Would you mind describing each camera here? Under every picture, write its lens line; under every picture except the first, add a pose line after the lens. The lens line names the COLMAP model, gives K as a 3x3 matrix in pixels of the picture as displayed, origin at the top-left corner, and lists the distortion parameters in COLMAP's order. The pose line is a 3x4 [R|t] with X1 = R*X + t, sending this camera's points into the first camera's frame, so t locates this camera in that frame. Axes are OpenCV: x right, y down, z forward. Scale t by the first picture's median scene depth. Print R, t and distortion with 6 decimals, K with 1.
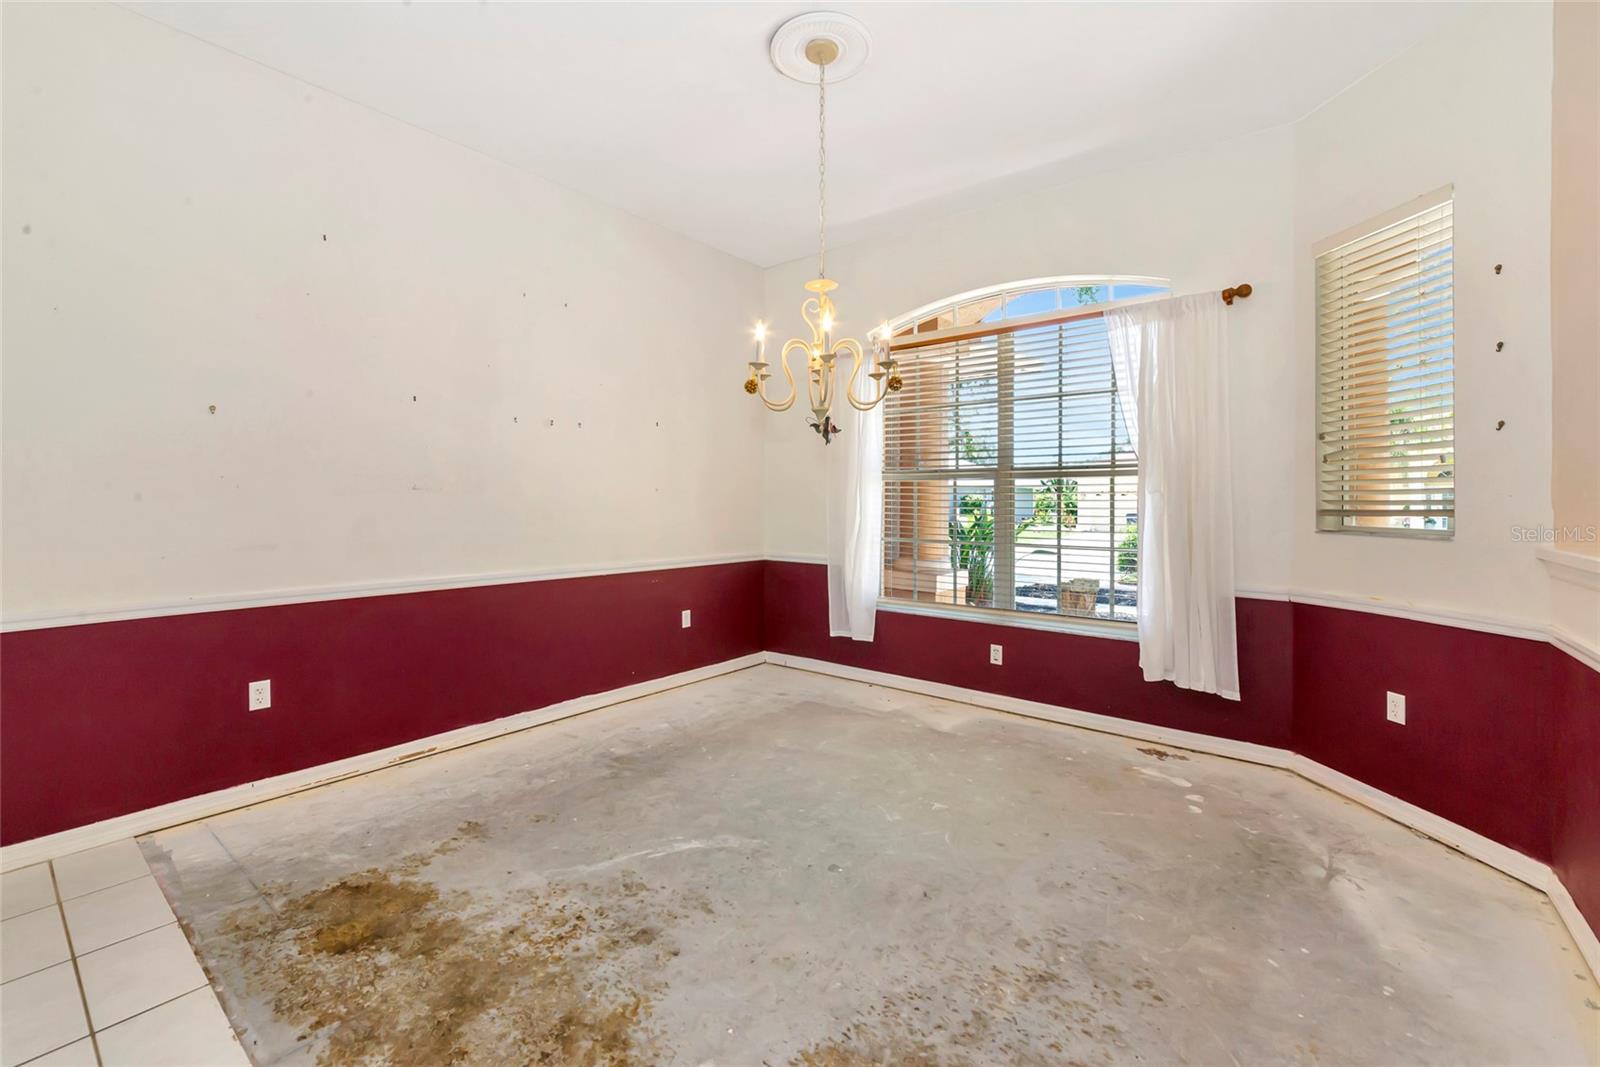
lens RADIAL K [[669.6, 0, 800.0], [0, 669.6, 497.6], [0, 0, 1]] dist [0.001575, 0.000053]
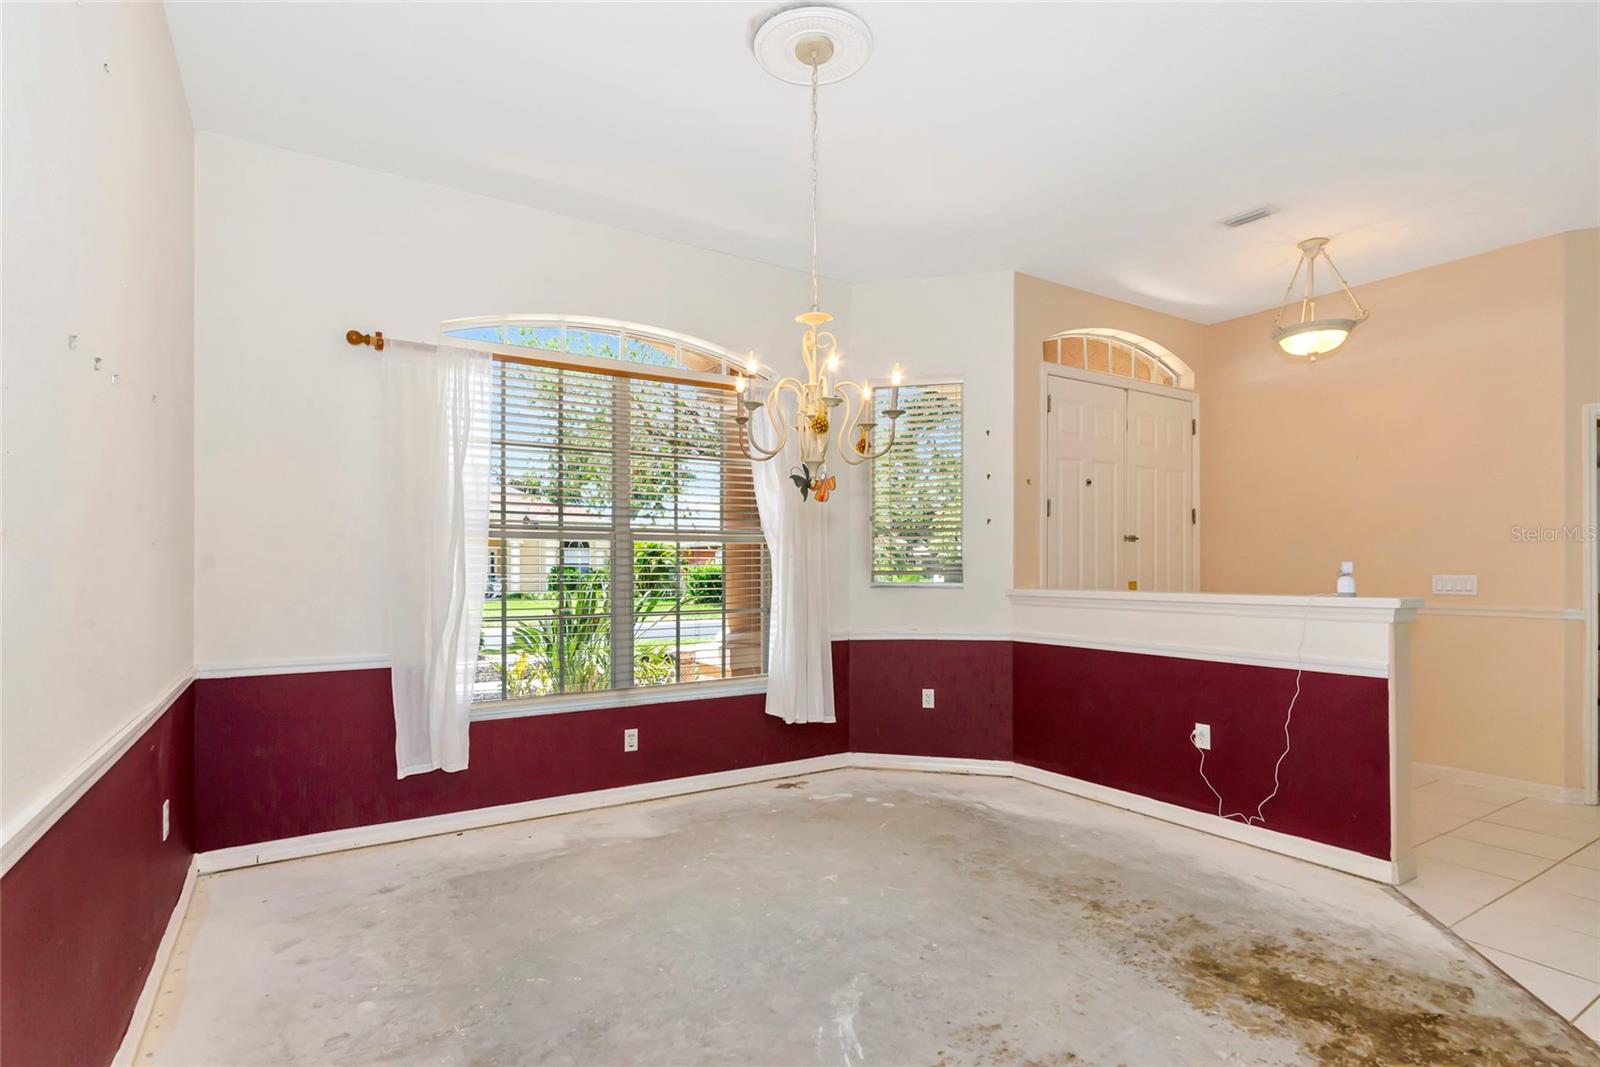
lens RADIAL K [[779.7, 0, 795.5], [0, 779.7, 553.2], [0, 0, 1]] dist [-0.000787, -0.000007]
pose [[0.341737, 0.010734, 0.939734, -0.732952], [-0.000249, 0.999936, -0.011332, -0.000742], [-0.939795, 0.003638, 0.341718, 0.543121]]
